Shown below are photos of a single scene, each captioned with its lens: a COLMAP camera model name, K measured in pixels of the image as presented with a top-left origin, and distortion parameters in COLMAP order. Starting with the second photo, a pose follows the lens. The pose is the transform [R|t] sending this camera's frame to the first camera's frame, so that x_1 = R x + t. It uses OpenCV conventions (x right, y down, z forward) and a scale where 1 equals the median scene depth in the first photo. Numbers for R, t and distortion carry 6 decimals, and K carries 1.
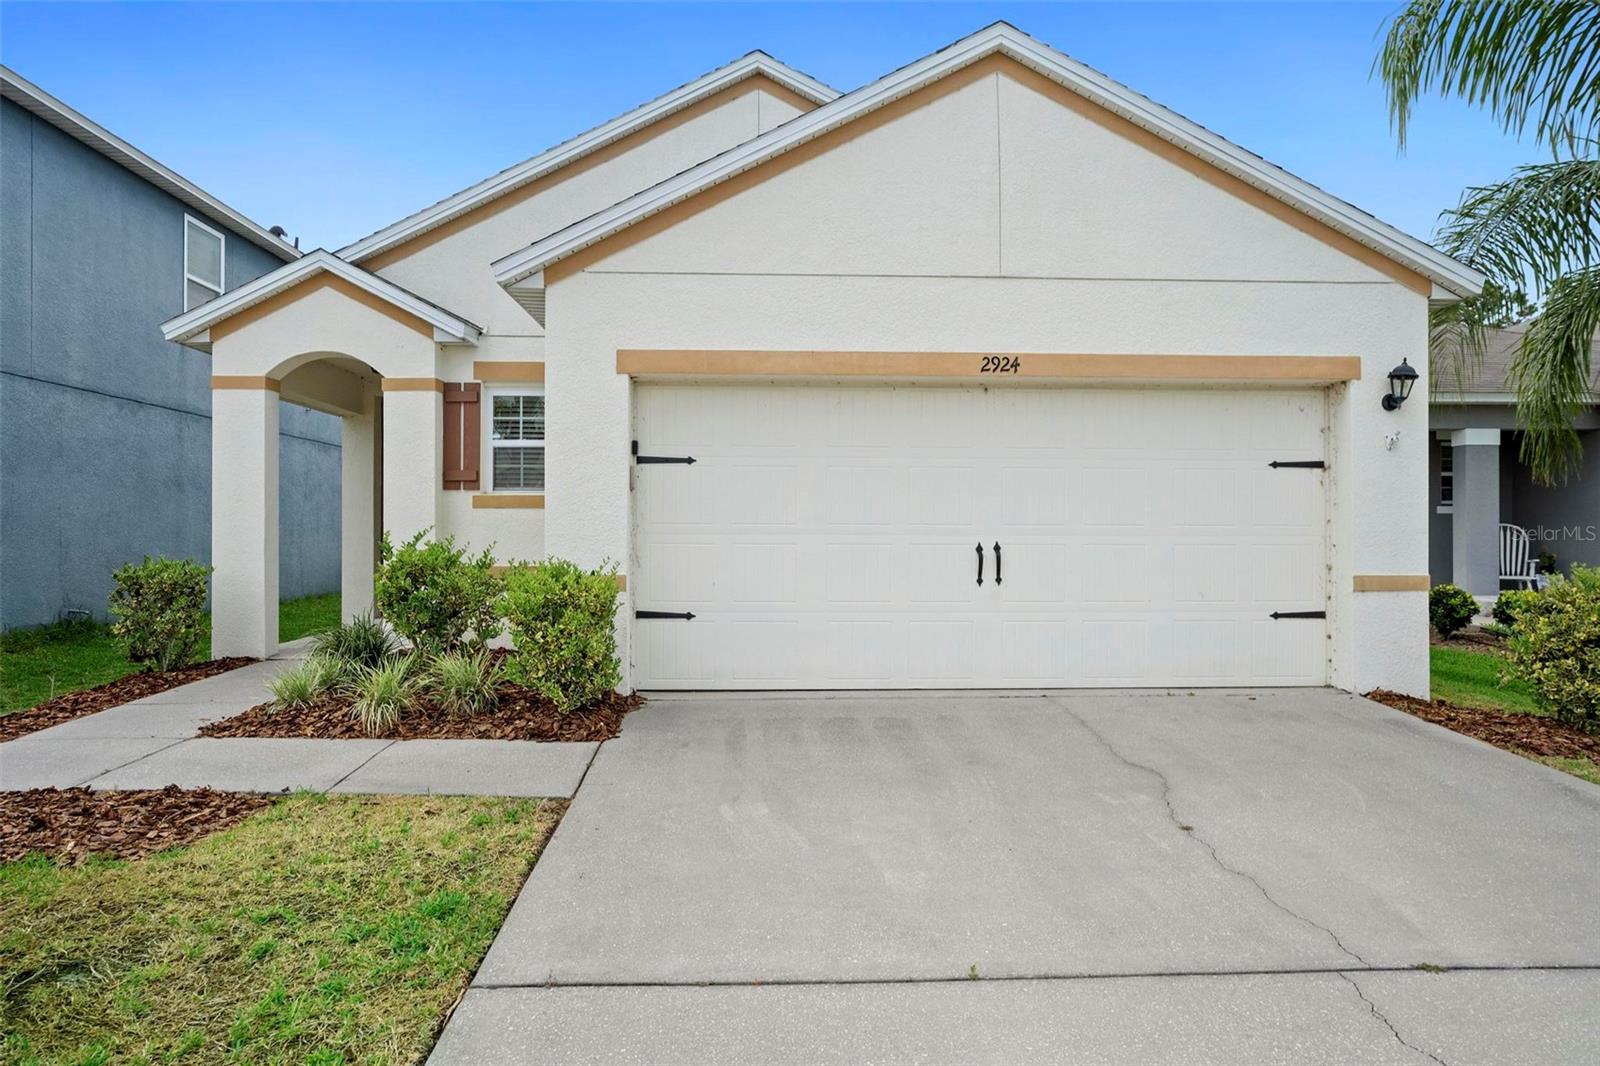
lens RADIAL K [[933.2, 0, 802.0], [0, 933.2, 536.2], [0, 0, 1]] dist [-0.040625, 0.033146]
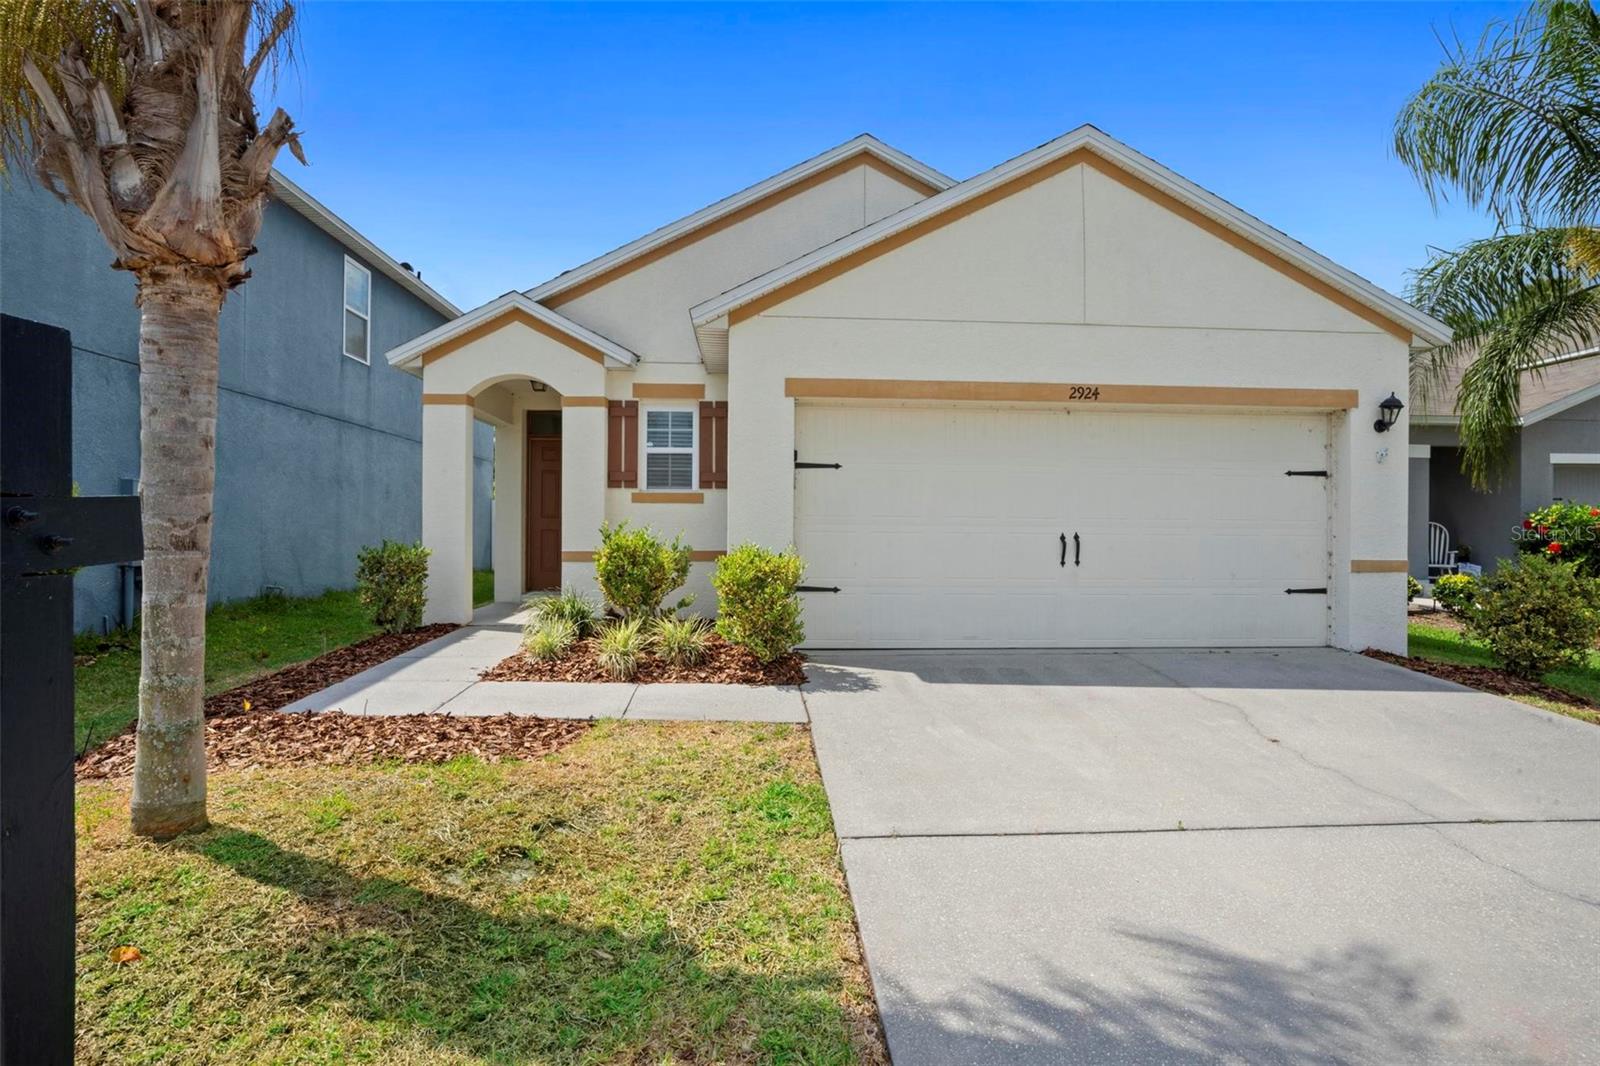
lens RADIAL K [[828.4, 0, 800.0], [0, 828.4, 533.0], [0, 0, 1]] dist [-0.057938, 0.030489]
pose [[0.999800, 0.005678, 0.019185, -0.195971], [-0.005747, 0.999977, 0.003538, 0.005250], [-0.019164, -0.003648, 0.999810, -0.117669]]
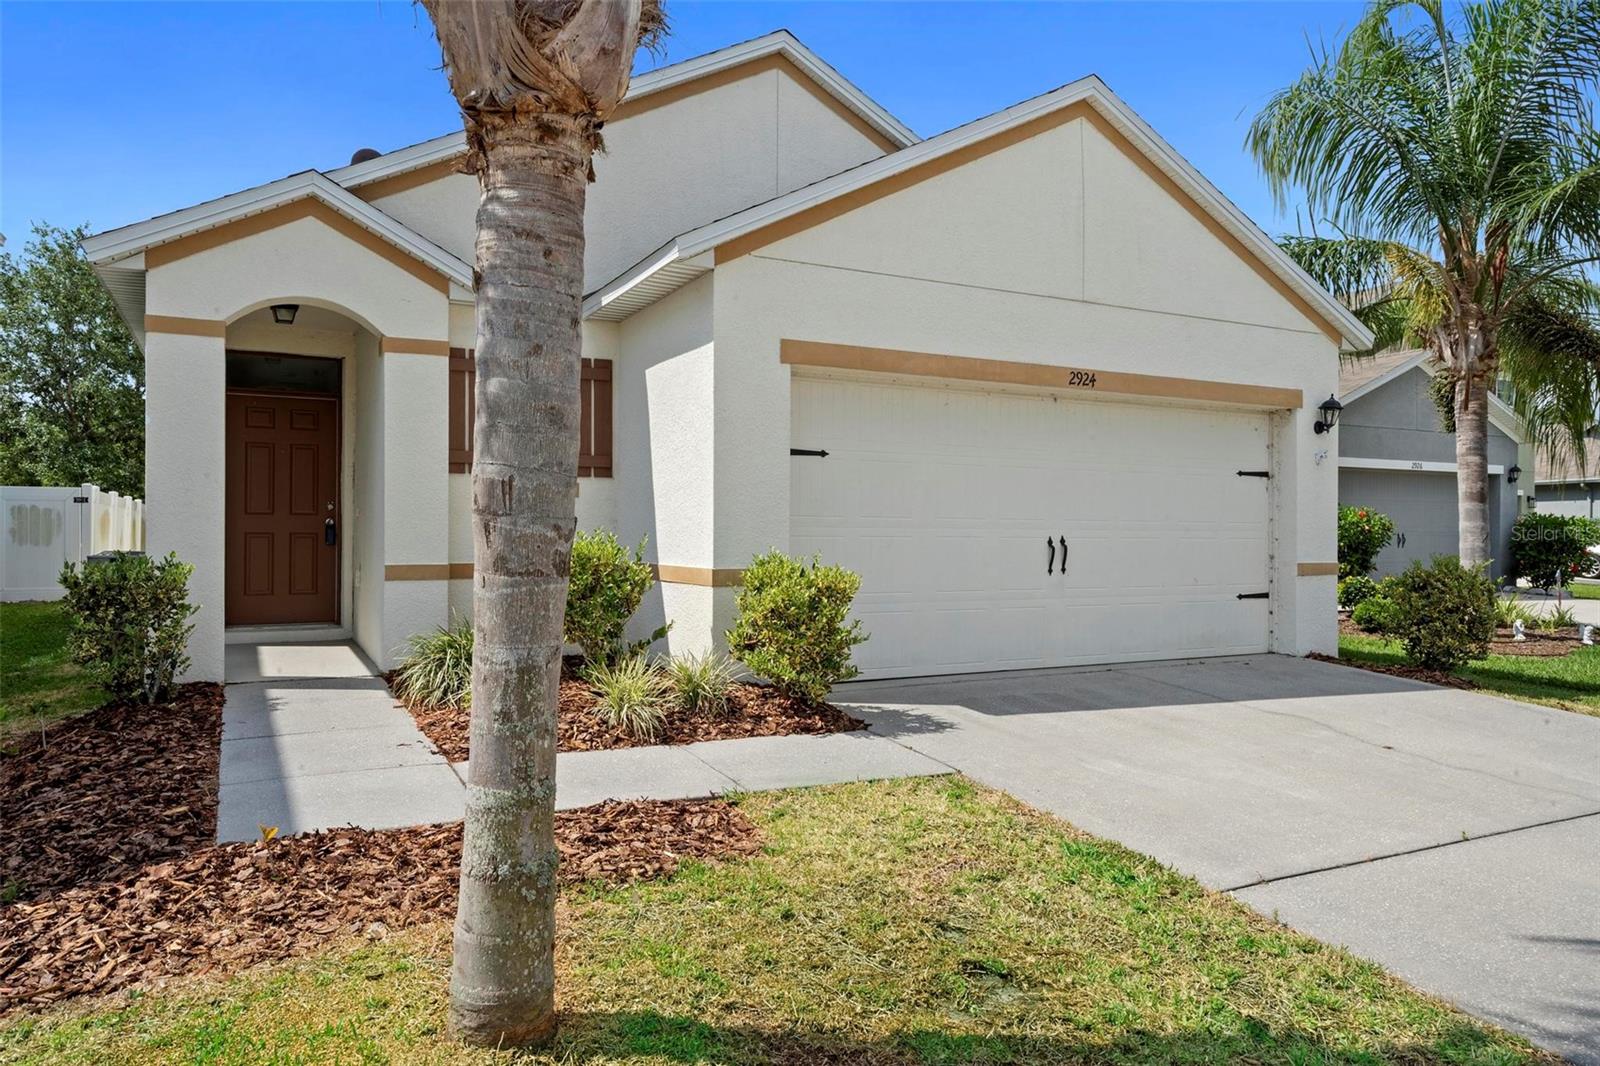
lens RADIAL K [[1062.9, 0, 799.1], [0, 1062.9, 529.0], [0, 0, 1]] dist [-0.006381, -0.000128]
pose [[0.904337, 0.005243, 0.426786, -0.647292], [-0.004625, 0.999986, -0.002485, 0.002684], [-0.426793, 0.000274, 0.904349, -0.021002]]
